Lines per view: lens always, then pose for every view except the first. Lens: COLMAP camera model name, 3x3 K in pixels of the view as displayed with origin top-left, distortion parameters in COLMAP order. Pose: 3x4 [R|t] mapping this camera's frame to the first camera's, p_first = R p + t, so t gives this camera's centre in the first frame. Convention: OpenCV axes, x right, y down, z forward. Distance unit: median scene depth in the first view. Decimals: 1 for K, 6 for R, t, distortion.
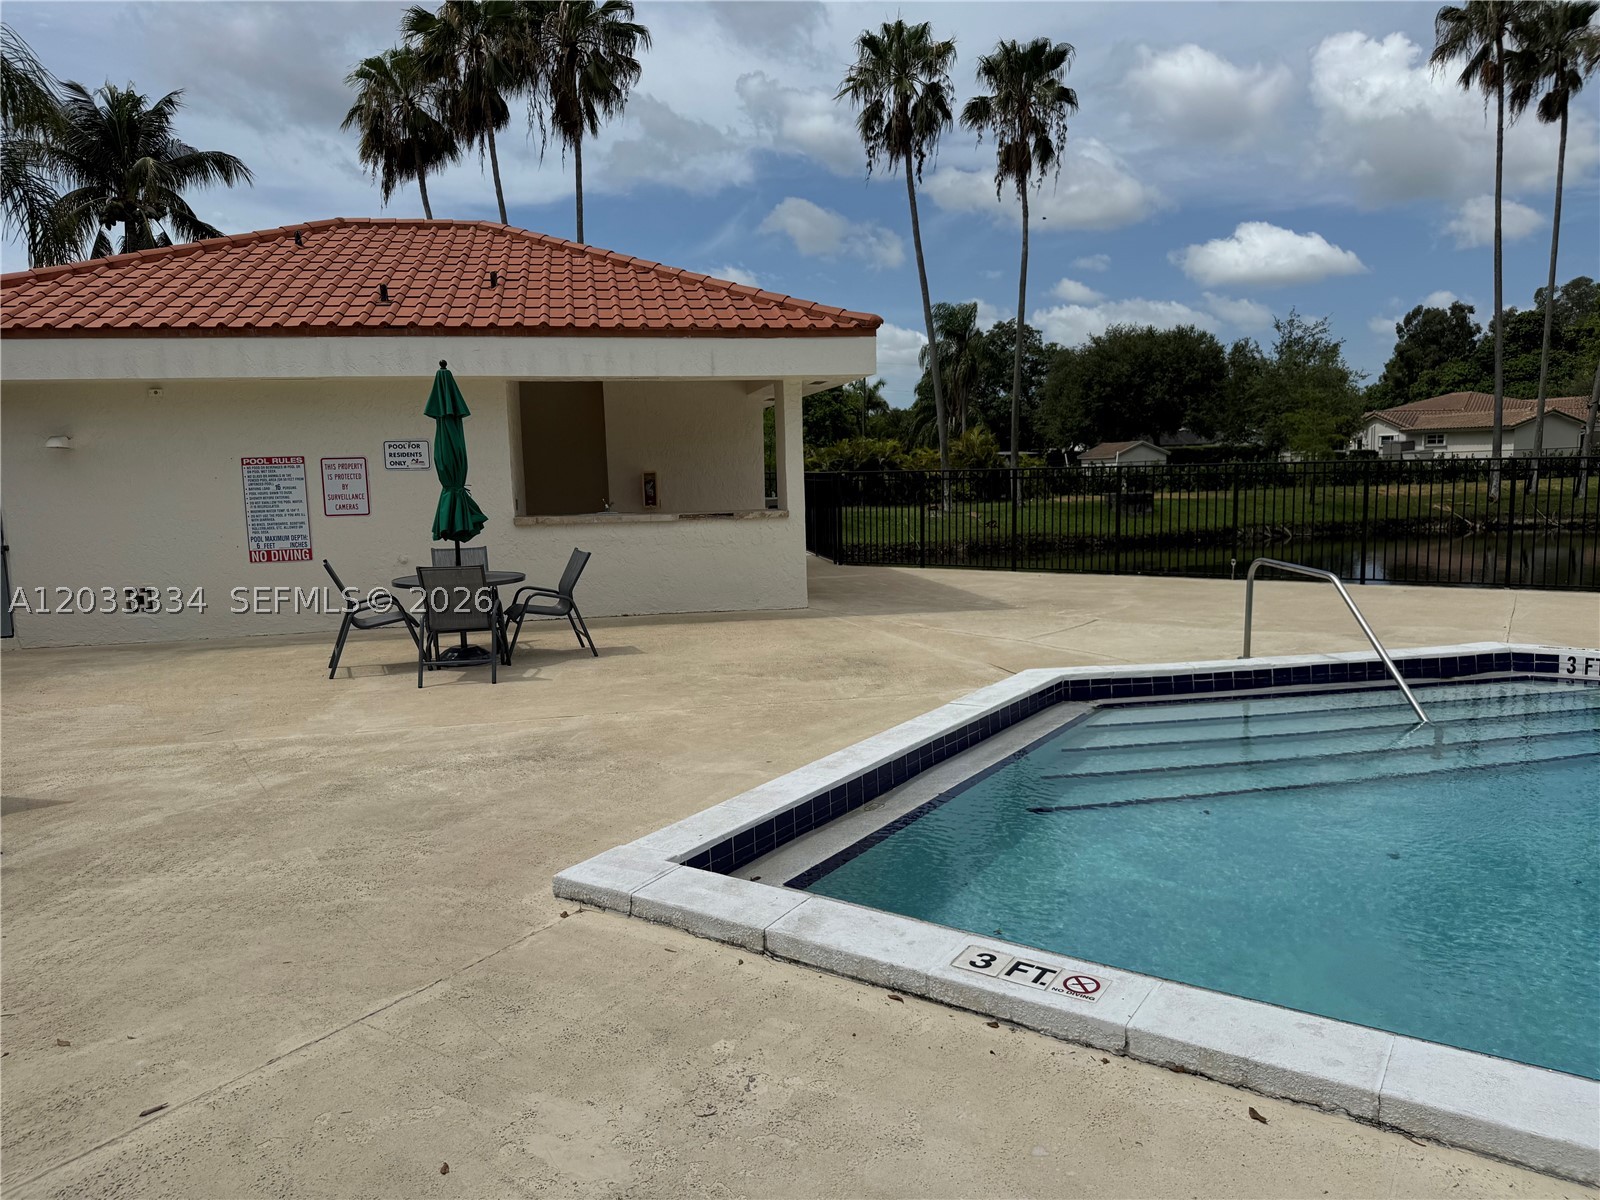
lens RADIAL K [[1114.7, 0, 773.3], [0, 1114.7, 607.4], [0, 0, 1]] dist [0.113270, -0.164120]
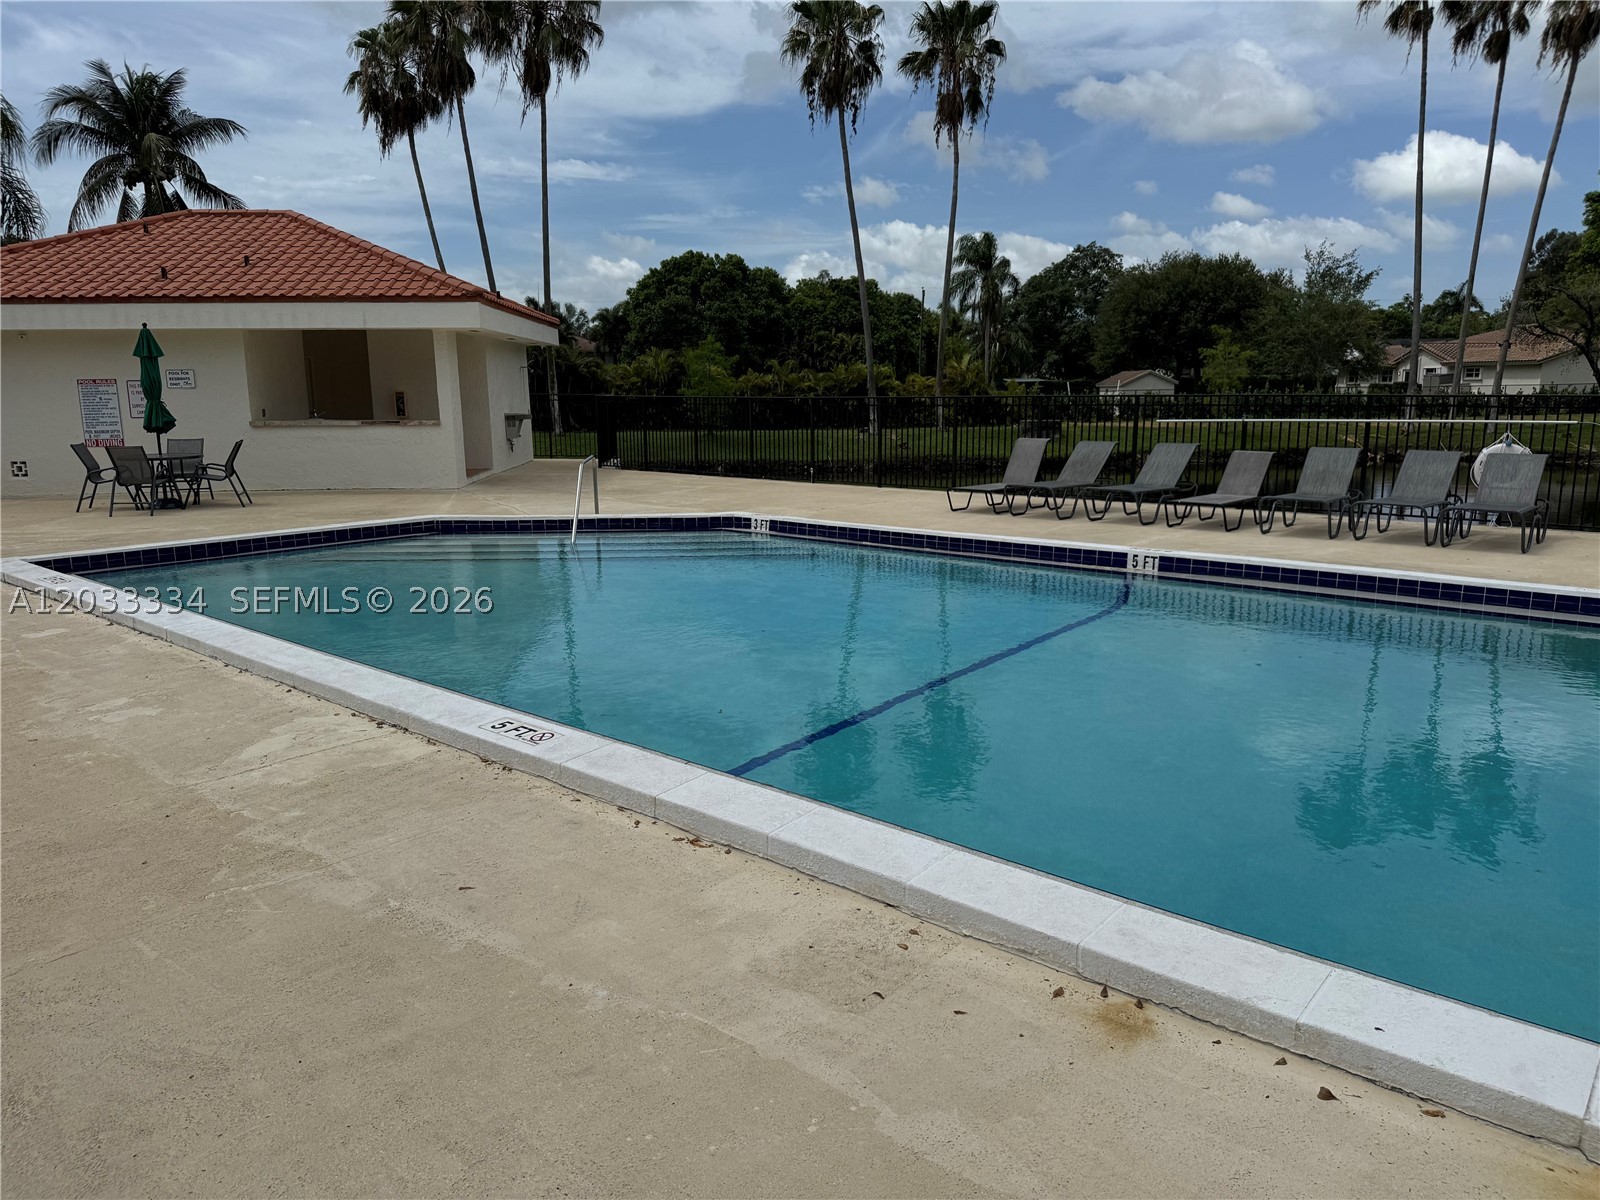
lens RADIAL K [[1131.6, 0, 800.0], [0, 1131.6, 600.0], [0, 0, 1]] dist [0.116750, -0.154721]
pose [[0.992519, 0.040306, -0.115247, 0.228844], [-0.033254, 0.997493, 0.062466, 0.012330], [0.117476, -0.058166, 0.991371, -0.151829]]
